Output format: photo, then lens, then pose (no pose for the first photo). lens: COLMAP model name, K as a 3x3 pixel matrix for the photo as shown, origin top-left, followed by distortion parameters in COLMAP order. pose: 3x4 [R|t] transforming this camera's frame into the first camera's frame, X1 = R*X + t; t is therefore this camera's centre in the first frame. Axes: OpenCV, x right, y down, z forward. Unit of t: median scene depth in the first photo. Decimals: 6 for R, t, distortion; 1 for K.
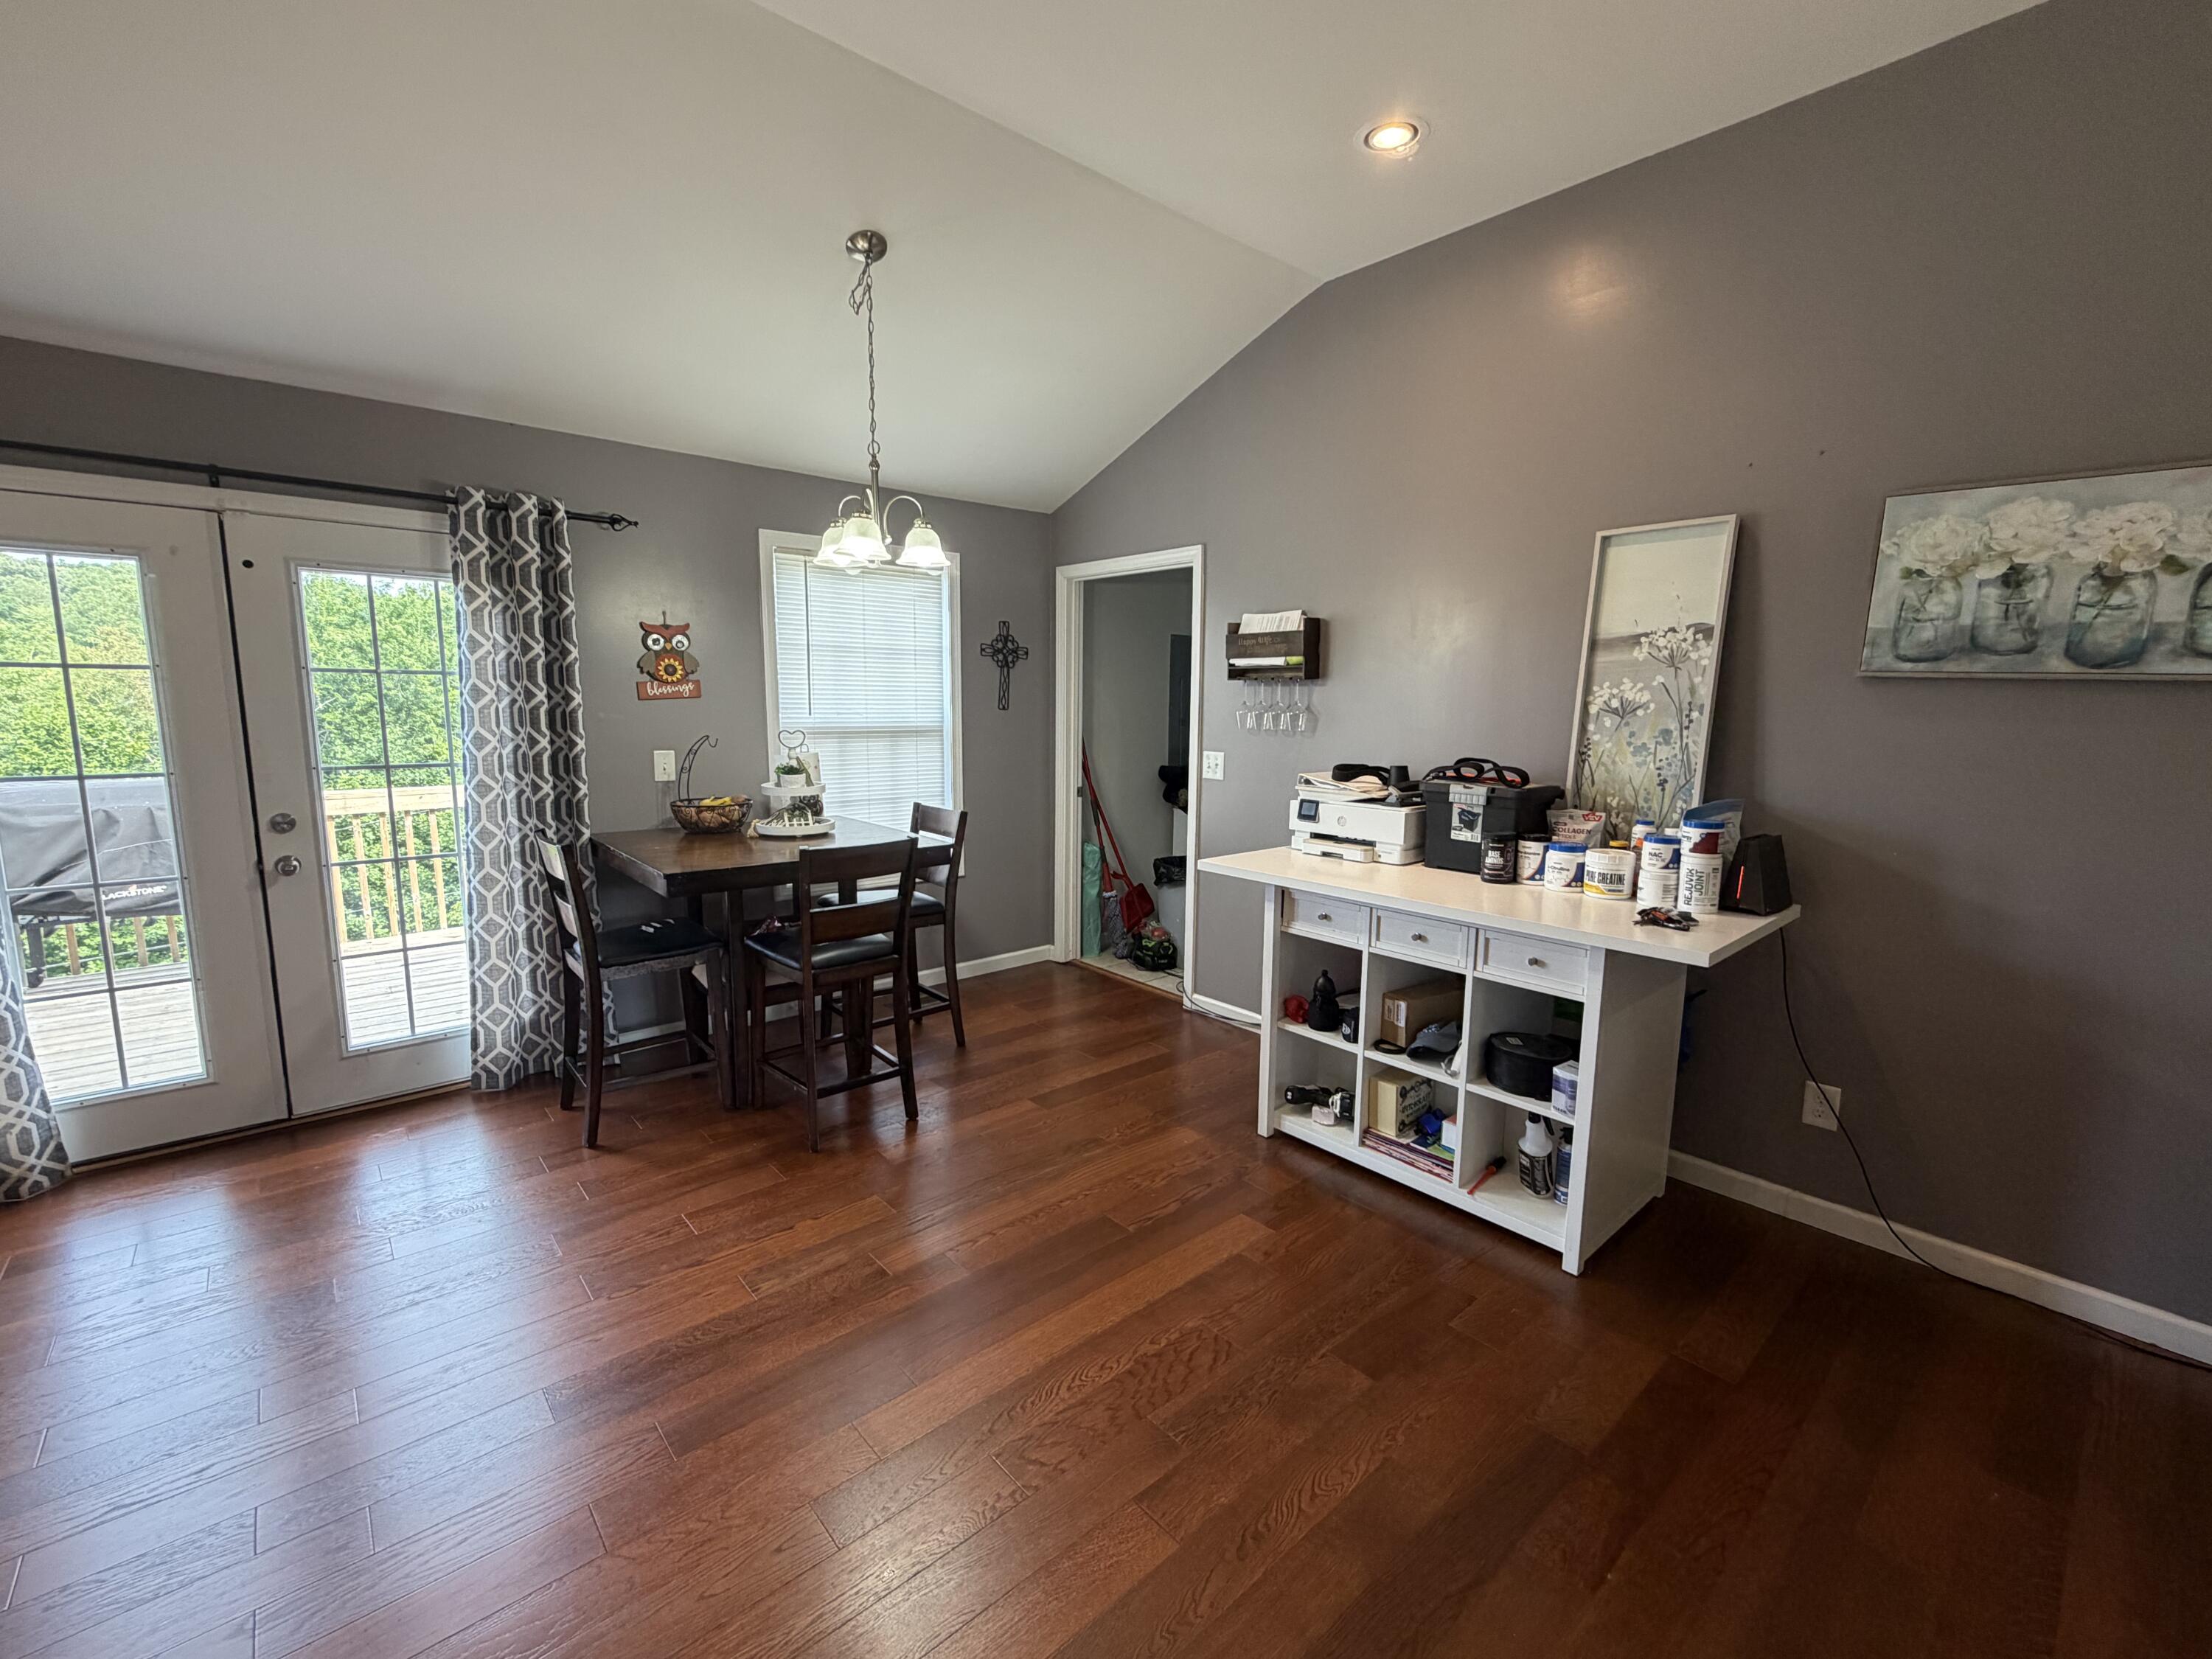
lens RADIAL K [[947.4, 0, 1117.7], [0, 947.4, 838.3], [0, 0, 1]] dist [0.001120, -0.000079]
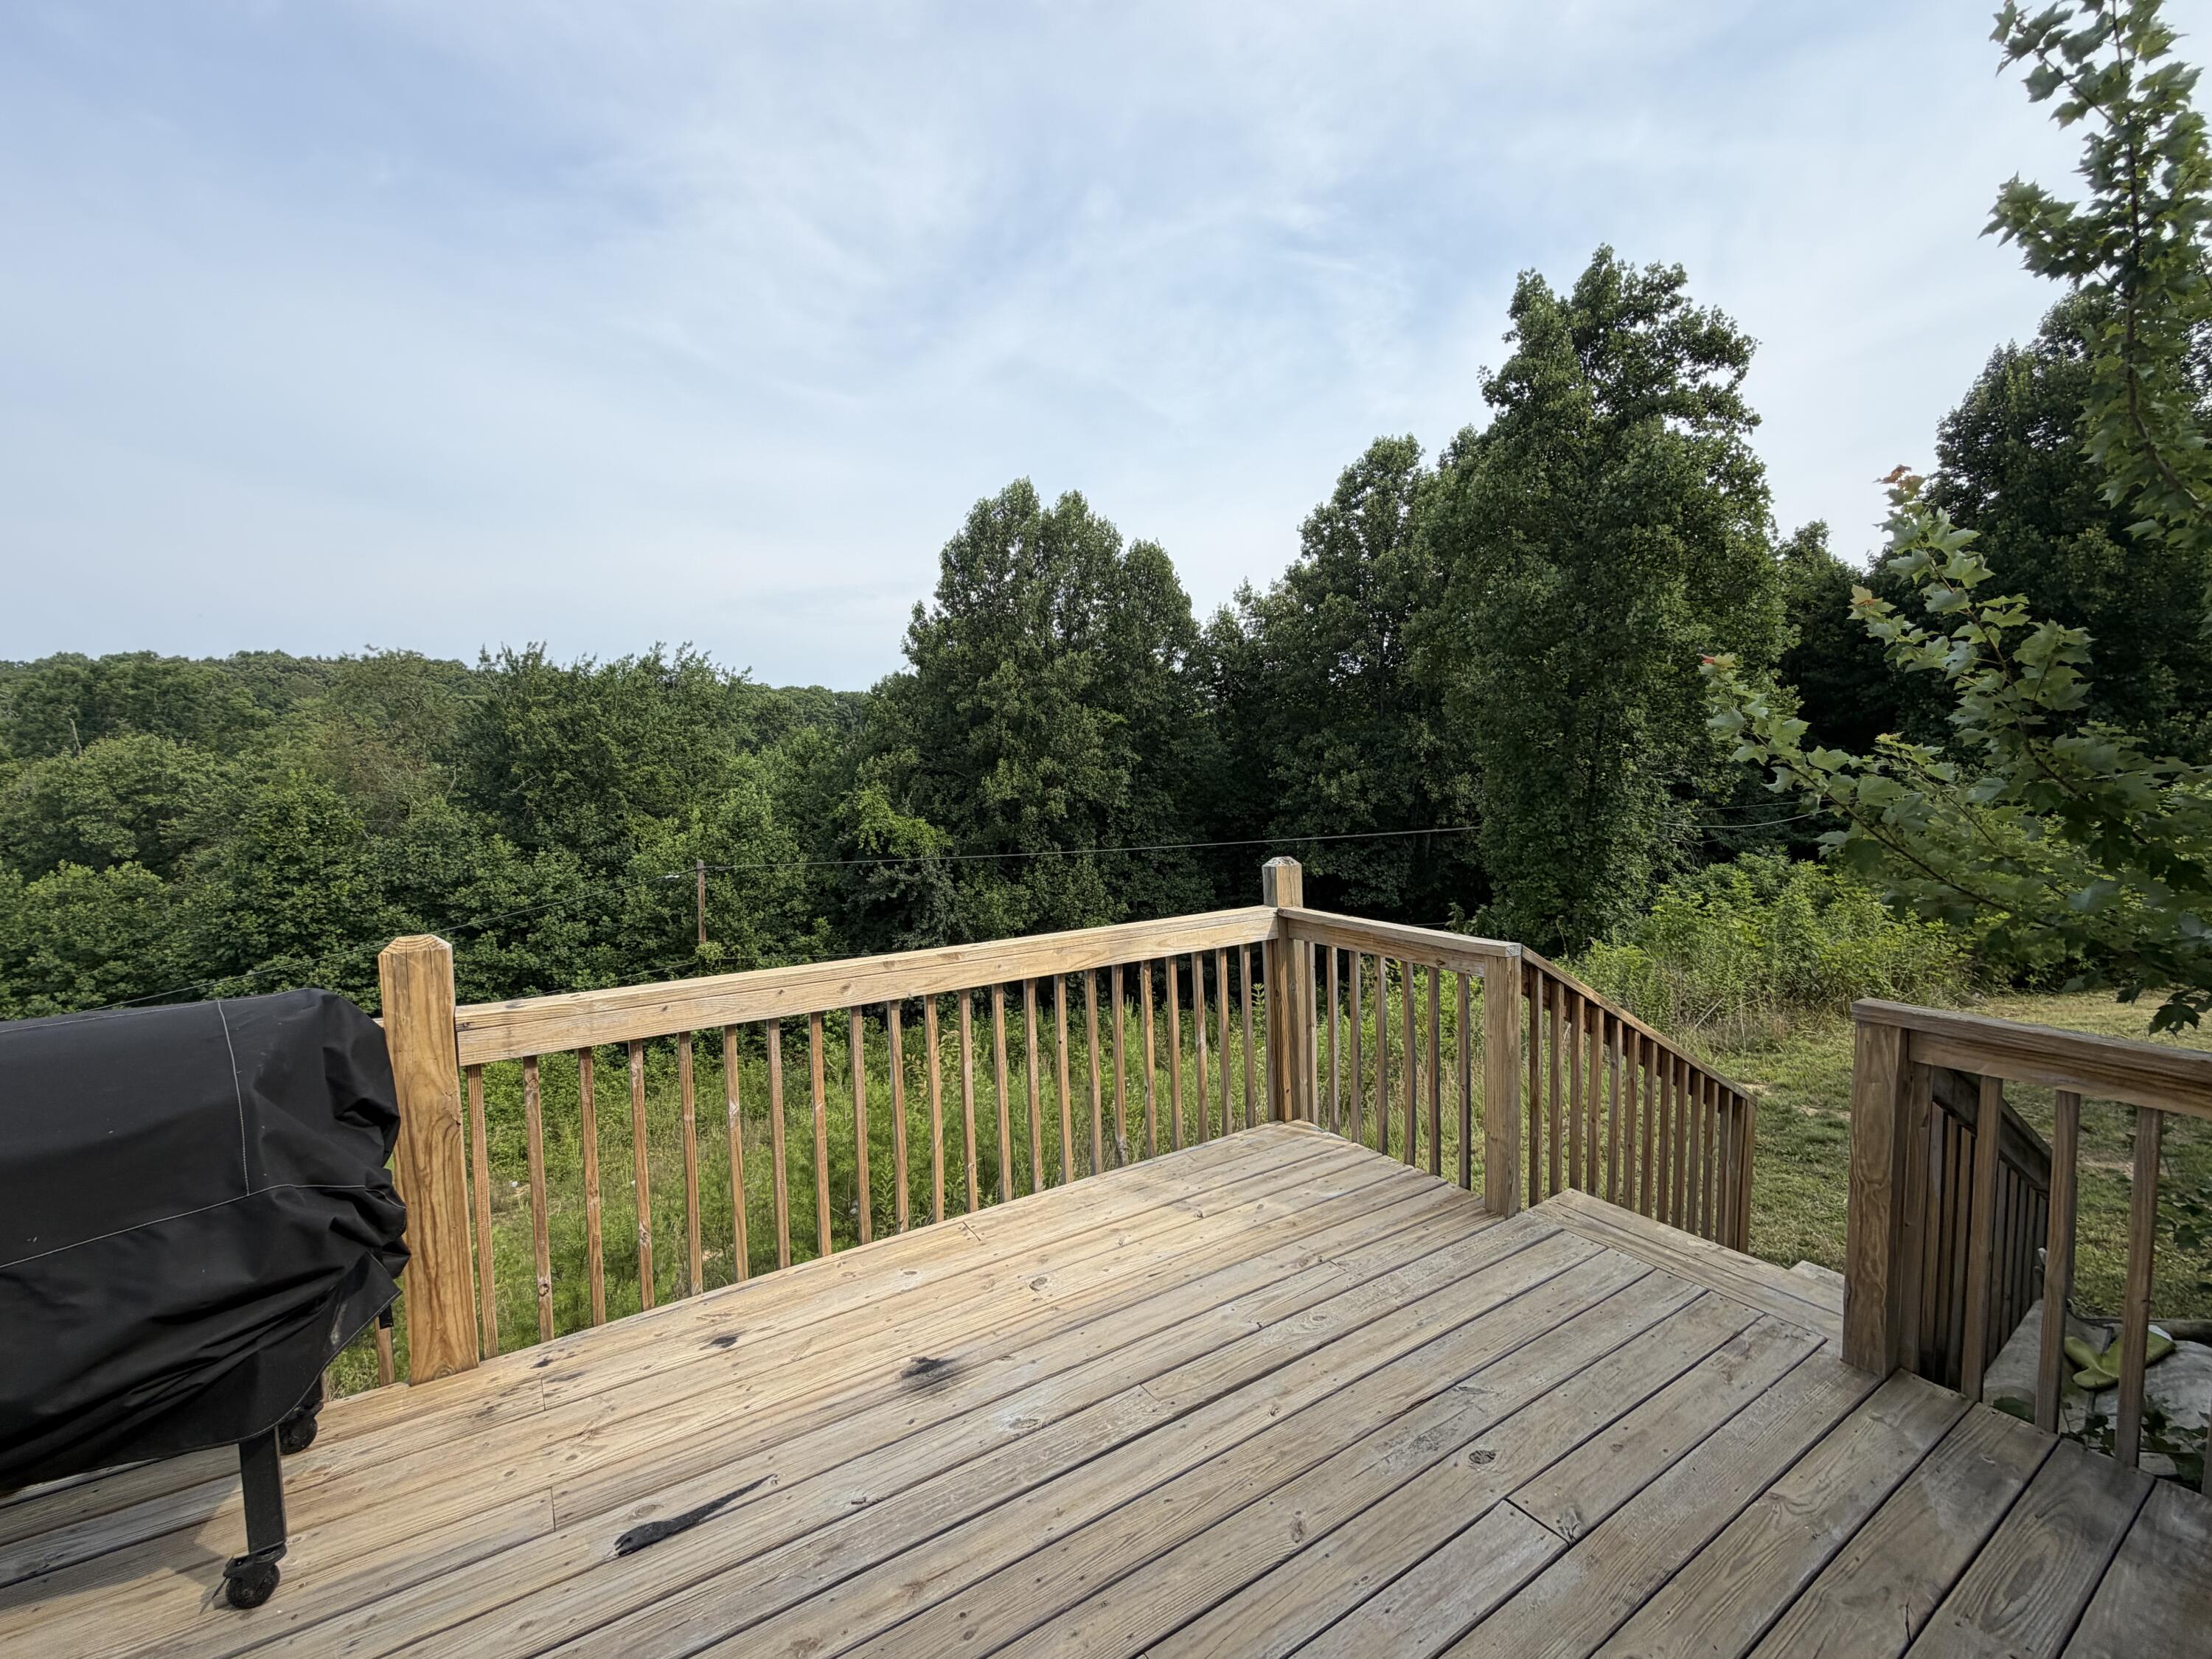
lens RADIAL K [[947.4, 0, 1108.9], [0, 947.4, 831.2], [0, 0, 1]] dist [0.001120, -0.000079]
pose [[0.988332, -0.011560, -0.151875, -0.065627], [0.001268, 0.997706, -0.067687, -0.019265], [0.152309, 0.066704, 0.986079, 0.094993]]
